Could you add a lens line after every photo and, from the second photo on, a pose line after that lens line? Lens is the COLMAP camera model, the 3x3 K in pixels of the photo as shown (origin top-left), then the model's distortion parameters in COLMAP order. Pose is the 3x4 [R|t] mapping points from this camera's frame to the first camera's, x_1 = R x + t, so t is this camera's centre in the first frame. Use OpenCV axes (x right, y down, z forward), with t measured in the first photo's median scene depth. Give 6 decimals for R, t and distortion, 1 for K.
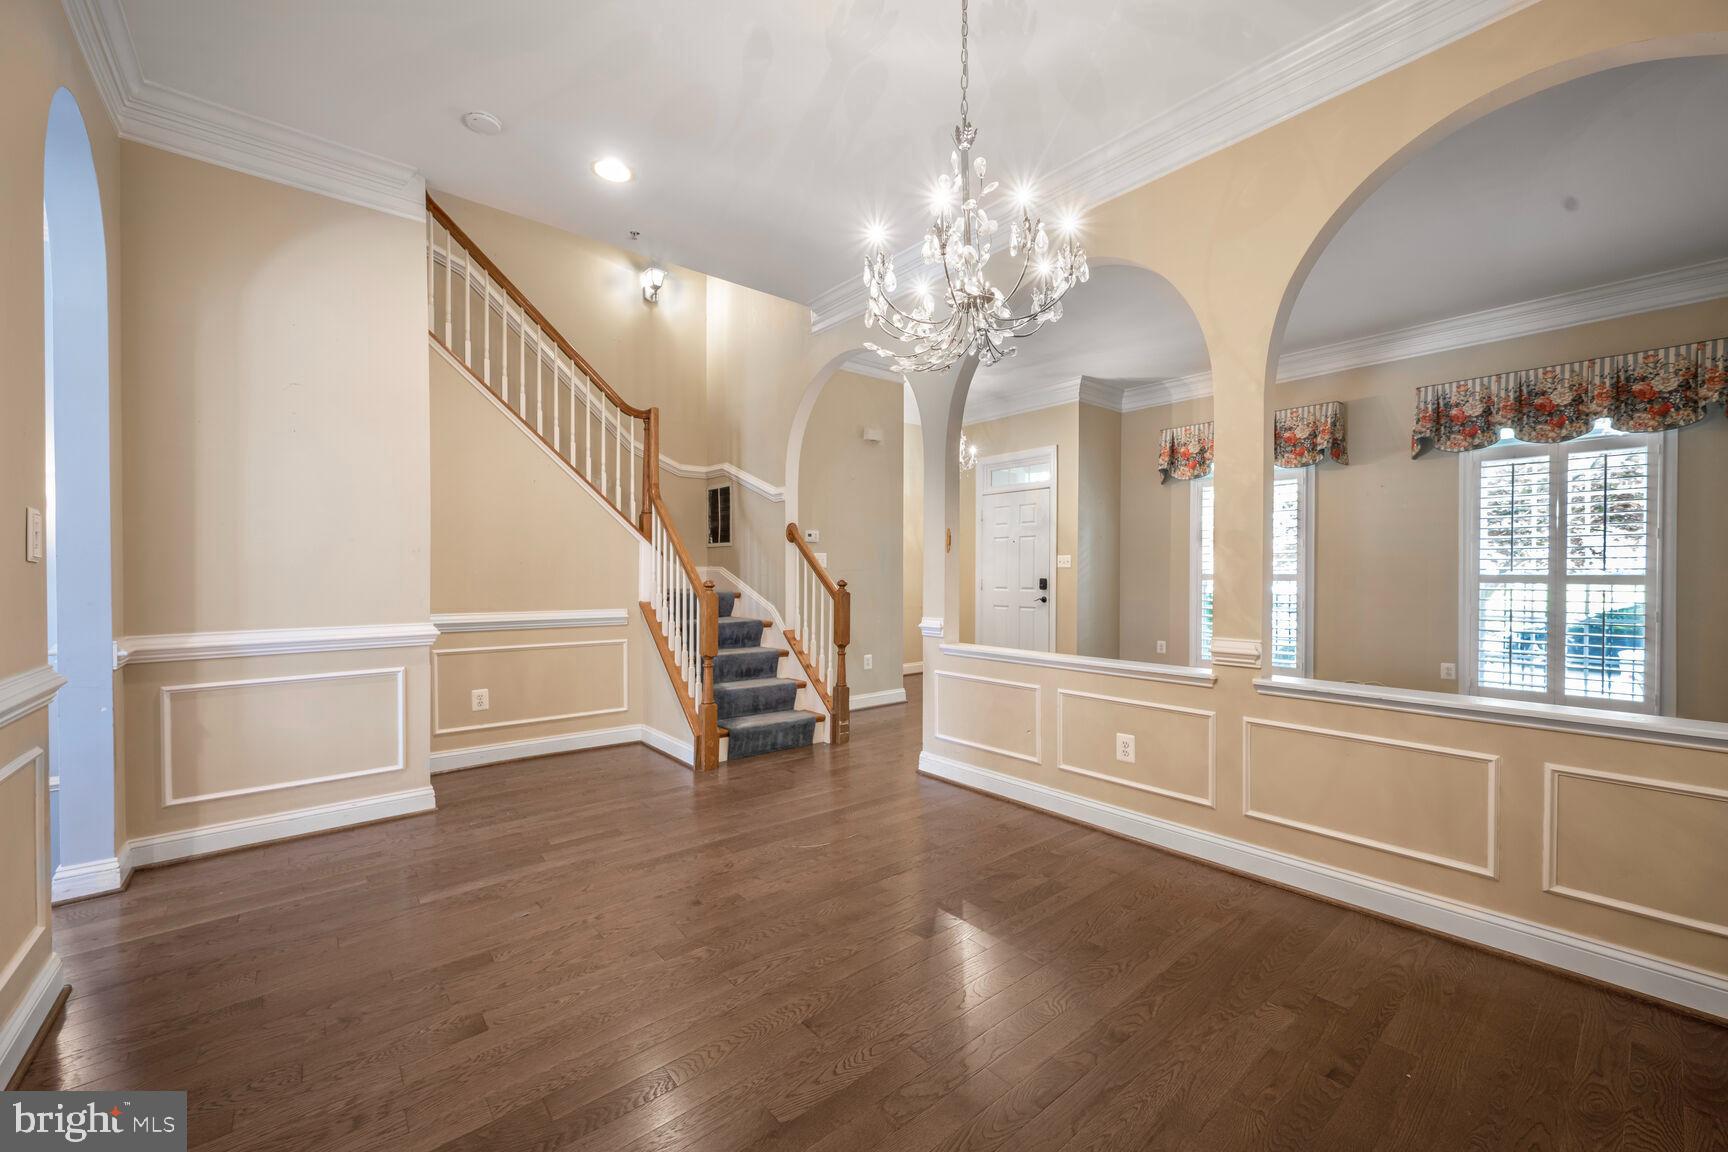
lens RADIAL K [[665.4, 0, 883.3], [0, 665.4, 579.4], [0, 0, 1]] dist [-0.001187, -0.000173]
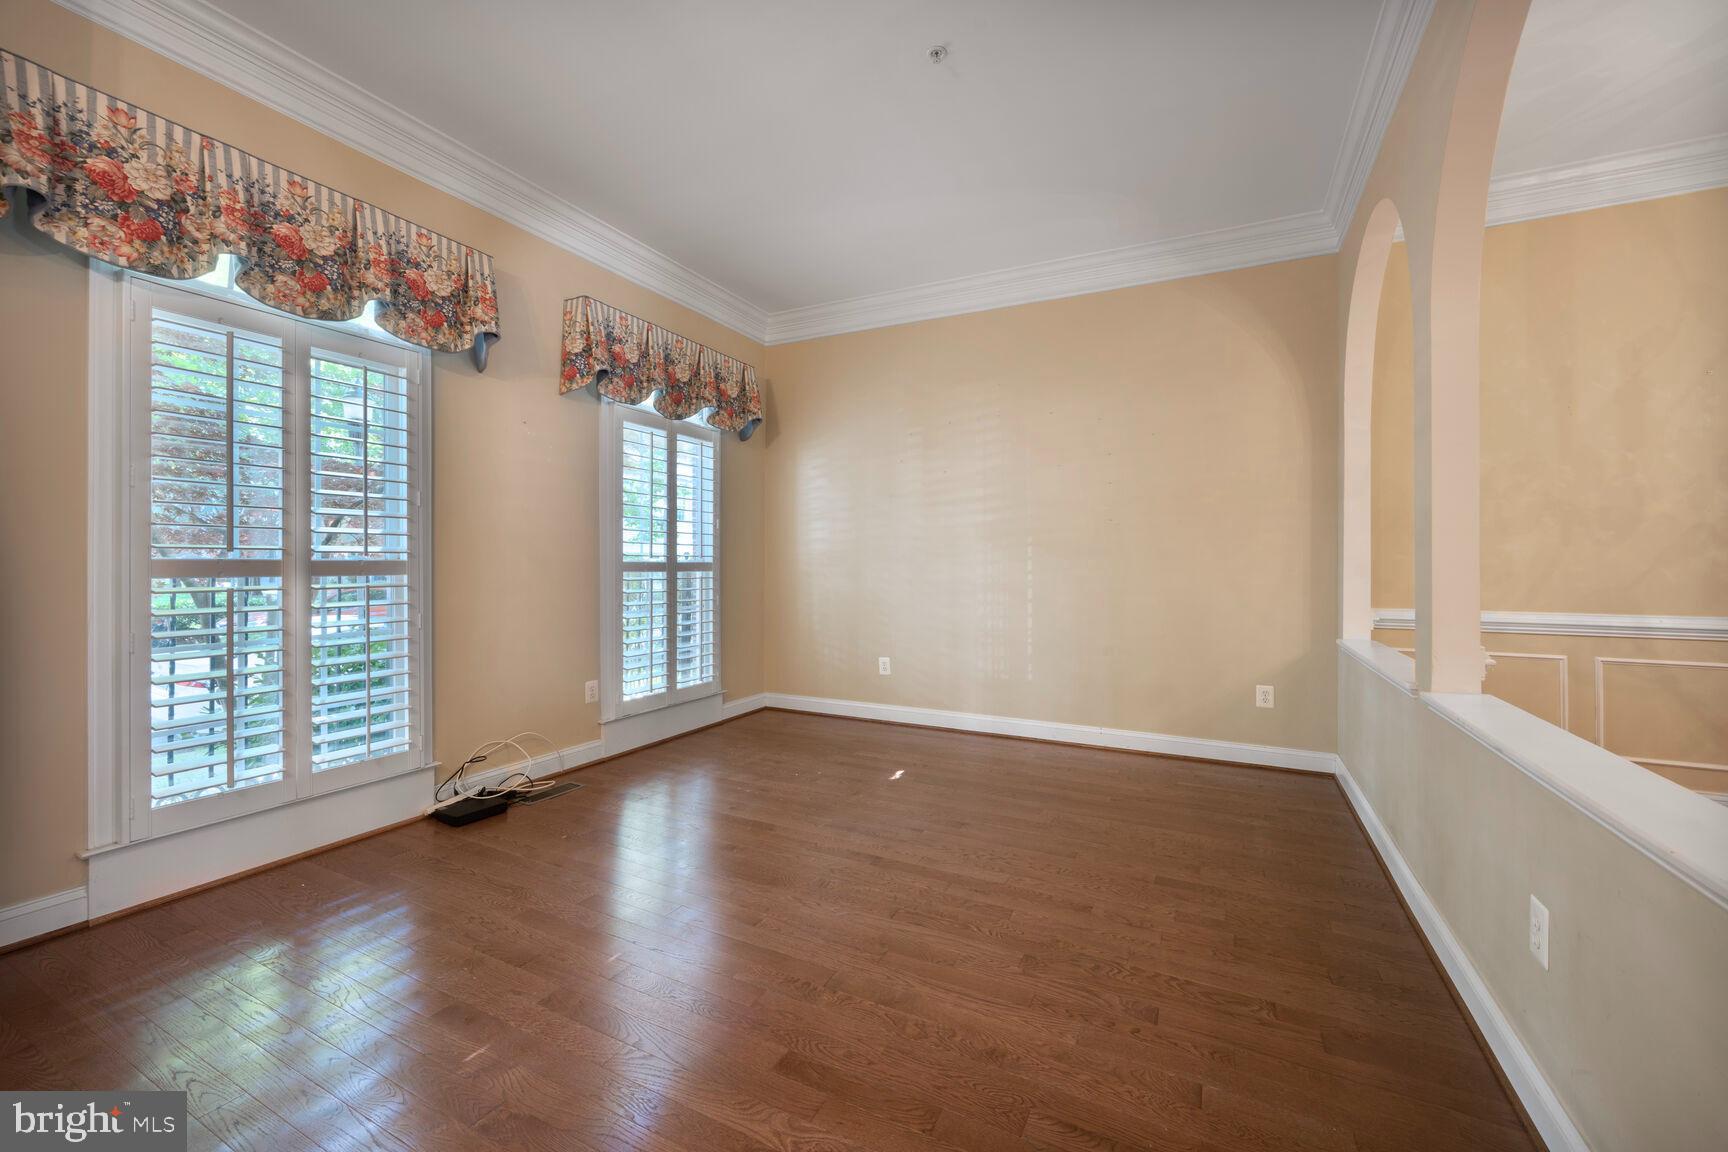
lens RADIAL K [[690.2, 0, 861.6], [0, 690.2, 561.7], [0, 0, 1]] dist [-0.001330, -0.000133]
pose [[-0.367781, -0.000175, 0.929912, 0.021900], [0.005146, 0.999984, 0.002224, -0.008429], [-0.929898, 0.005603, -0.367774, 1.147924]]
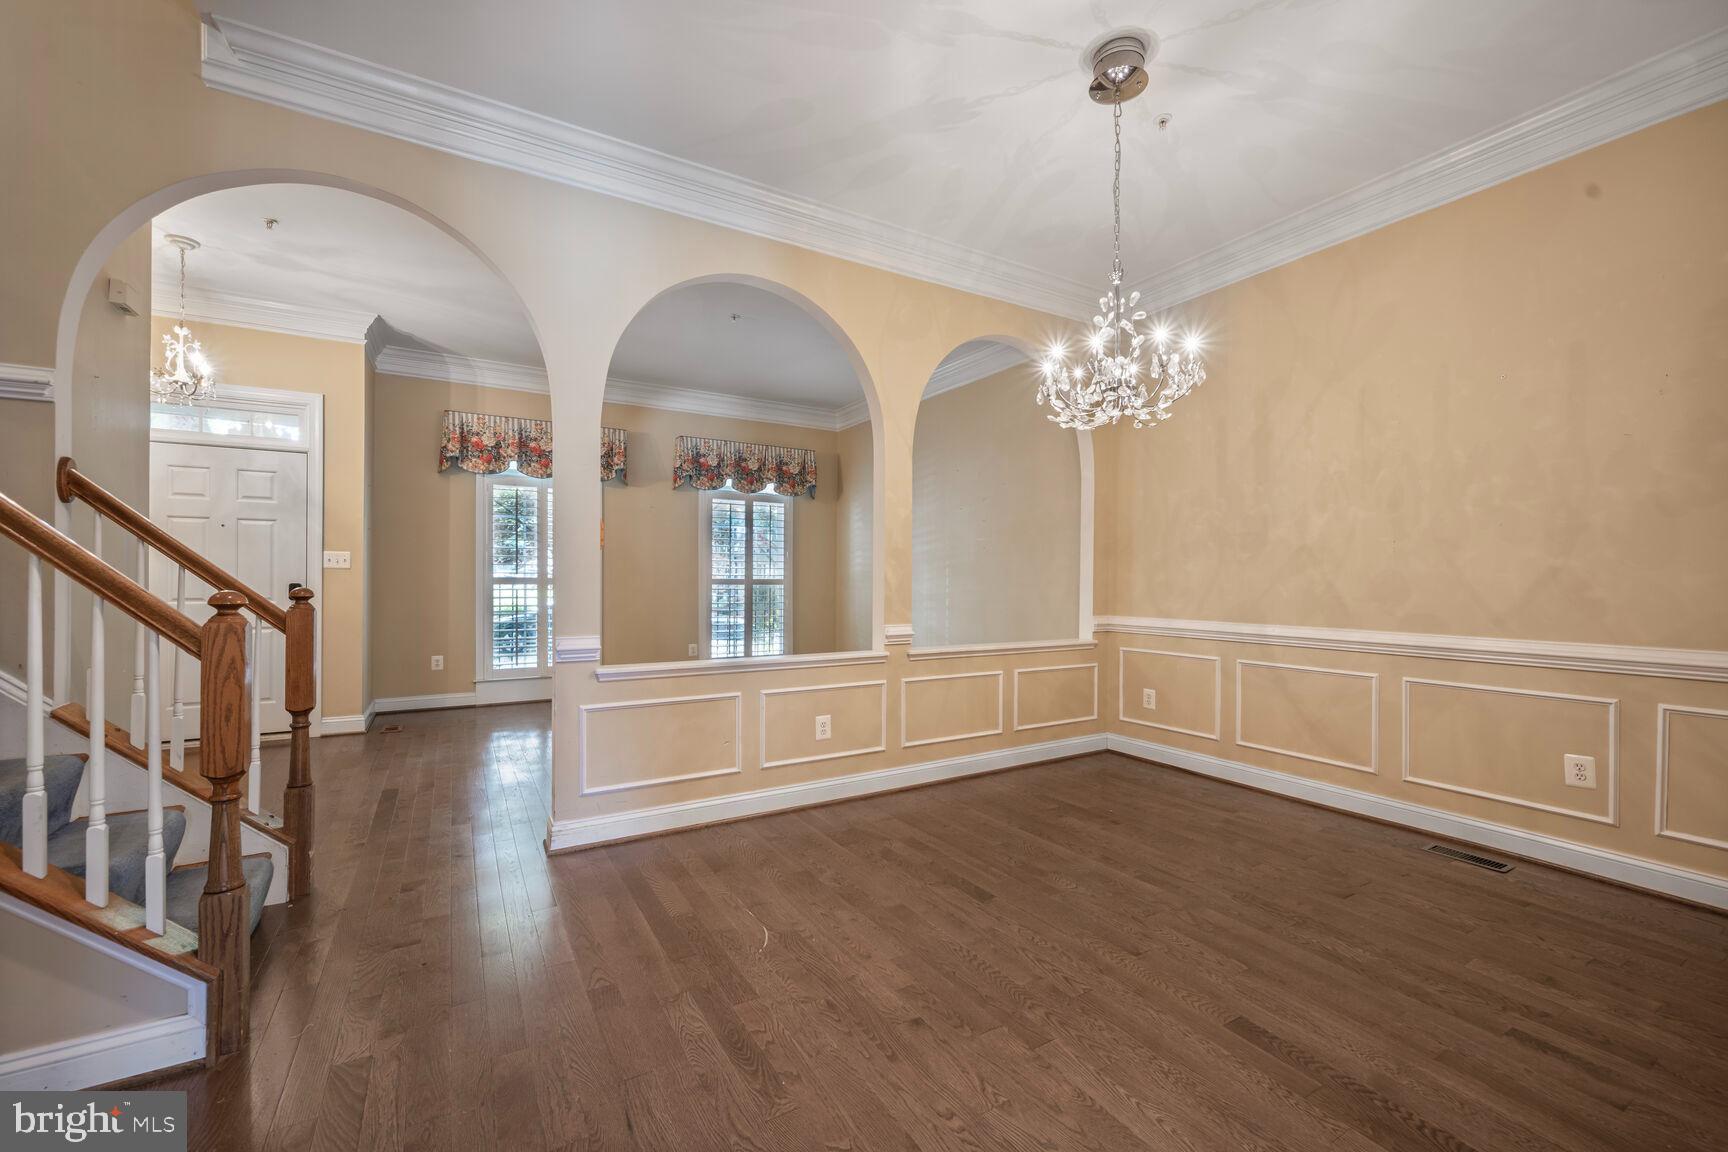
lens RADIAL K [[686.7, 0, 855.6], [0, 686.7, 579.8], [0, 0, 1]] dist [-0.000491, 0.000014]
pose [[0.195322, -0.001289, 0.980738, -0.525402], [0.004469, 0.999990, 0.000424, -0.004385], [-0.980729, 0.004300, 0.195326, 0.459601]]
